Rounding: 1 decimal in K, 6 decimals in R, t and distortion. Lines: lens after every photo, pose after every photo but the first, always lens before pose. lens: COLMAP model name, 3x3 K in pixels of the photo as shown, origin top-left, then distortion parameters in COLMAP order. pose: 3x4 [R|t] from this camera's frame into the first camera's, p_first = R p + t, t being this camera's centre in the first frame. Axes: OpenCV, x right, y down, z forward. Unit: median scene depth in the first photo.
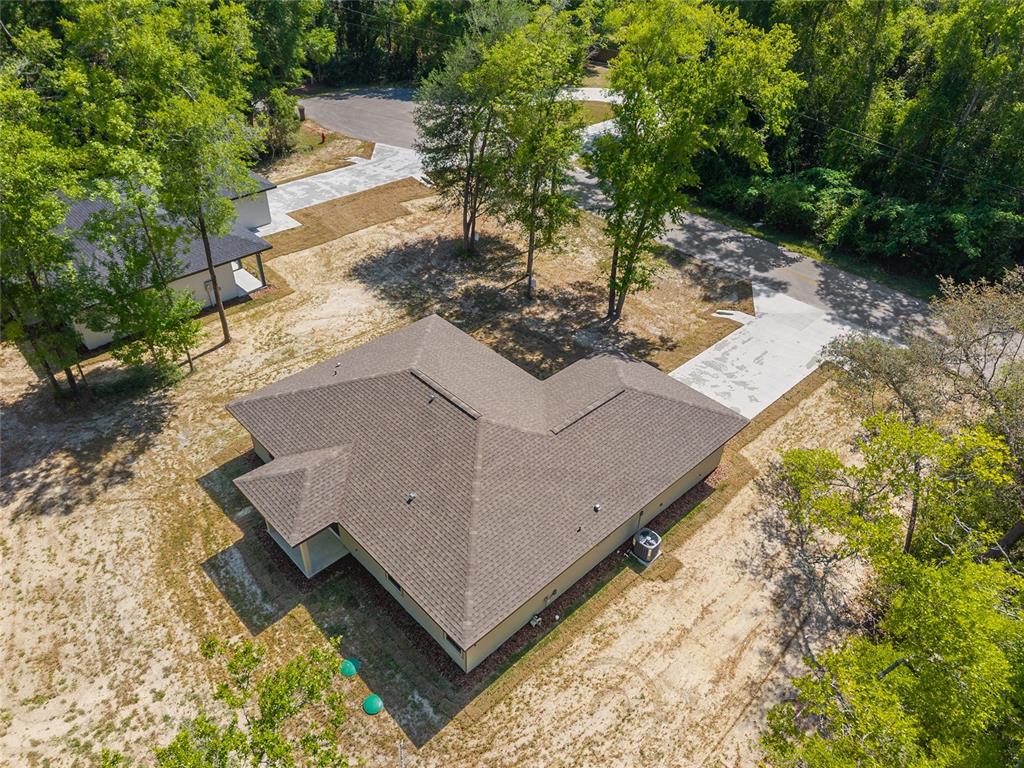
lens RADIAL K [[703.7, 0, 510.4], [0, 703.7, 382.4], [0, 0, 1]] dist [0.059271, -0.055003]
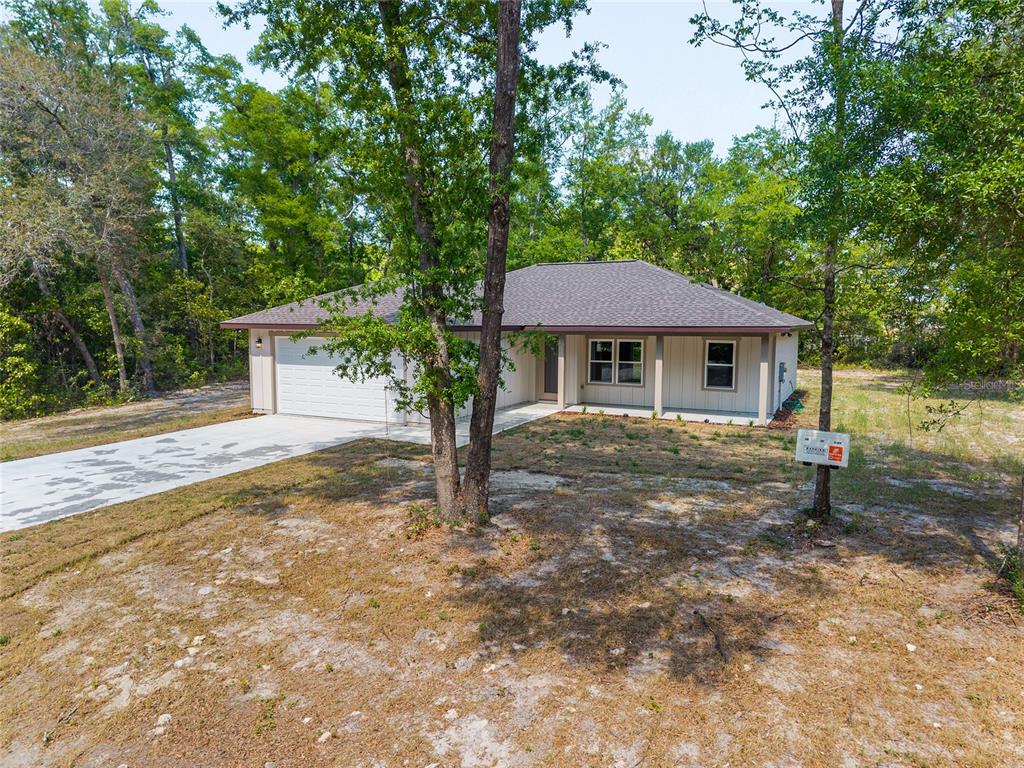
lens RADIAL K [[685.6, 0, 506.3], [0, 685.6, 379.9], [0, 0, 1]] dist [0.039412, -0.039088]
pose [[-0.943416, -0.007938, -0.331518, 0.300556], [-0.227257, 0.743523, 0.628911, -0.407527], [0.241499, 0.668664, -0.703255, 1.622109]]
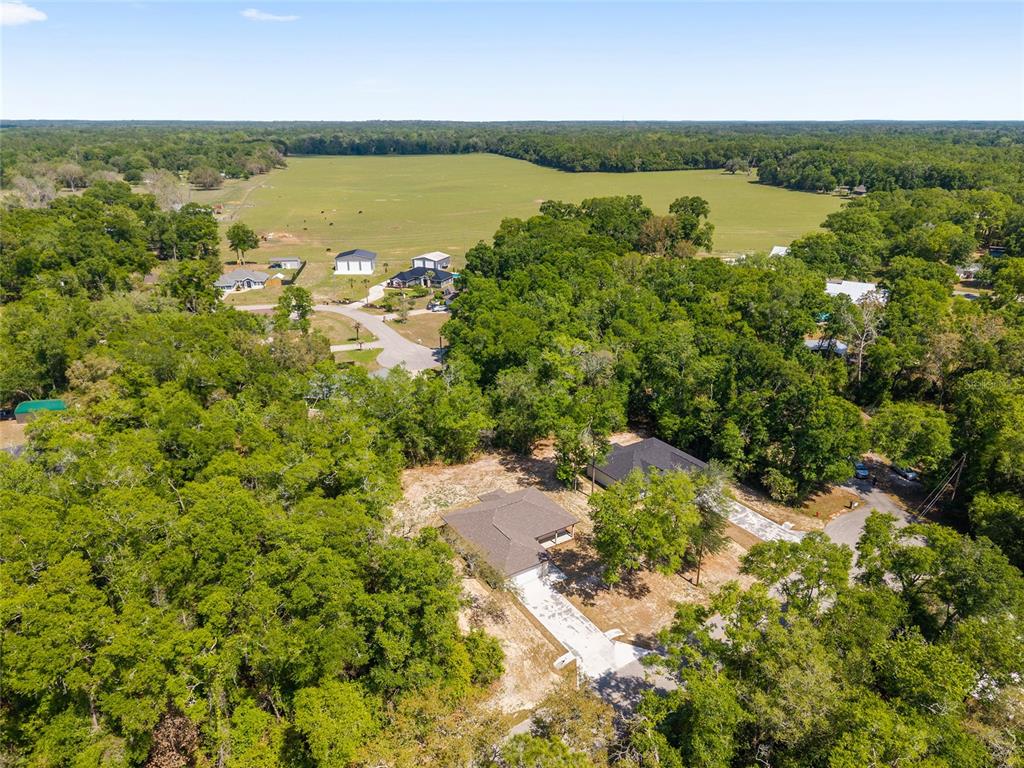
lens RADIAL K [[686.9, 0, 512.0], [0, 686.9, 384.0], [0, 0, 1]] dist [-0.004292, 0.004741]
pose [[-0.190603, 0.319020, -0.928384, 2.643658], [-0.603991, 0.707416, 0.367092, -1.528606], [0.773864, 0.630705, 0.057850, 0.400861]]
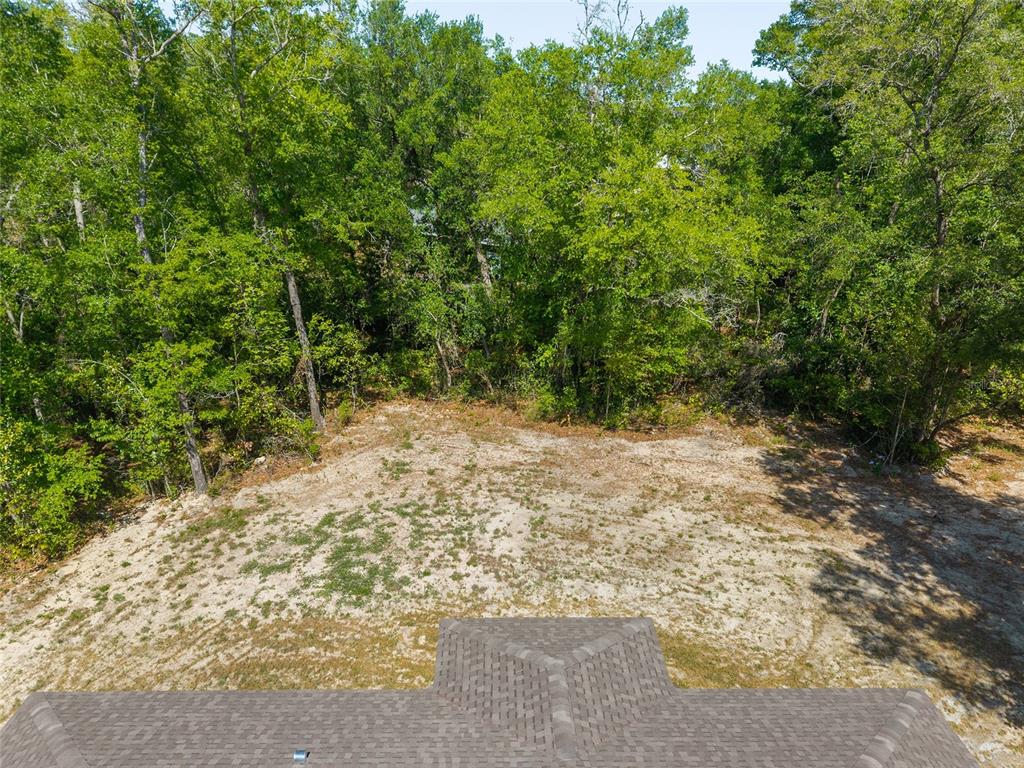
lens RADIAL K [[685.6, 0, 506.3], [0, 685.6, 379.9], [0, 0, 1]] dist [0.039412, -0.039088]
pose [[-0.684360, 0.228995, -0.692252, 0.003001], [-0.466478, 0.592183, 0.657052, -0.230867], [0.560401, 0.772581, -0.298445, 0.849121]]
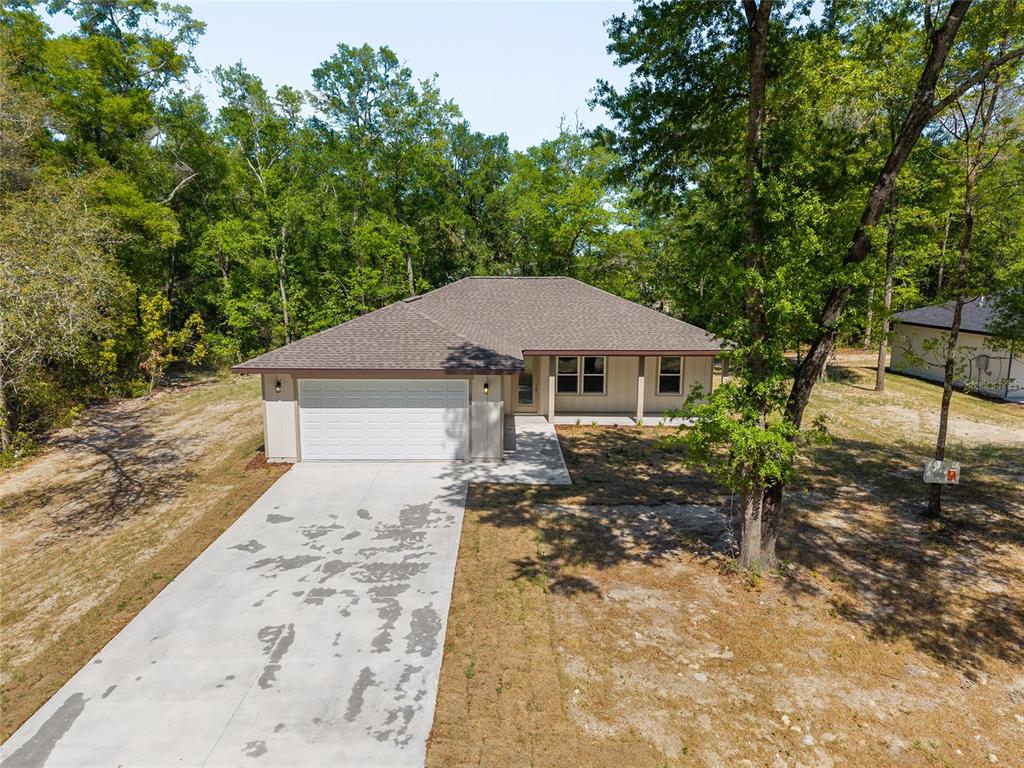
lens RADIAL K [[685.6, 0, 506.3], [0, 685.6, 379.9], [0, 0, 1]] dist [0.039412, -0.039088]
pose [[-0.693761, 0.081727, -0.715553, 0.616242], [-0.453359, 0.722435, 0.522066, -0.373147], [0.559607, 0.686592, -0.464146, 1.453983]]
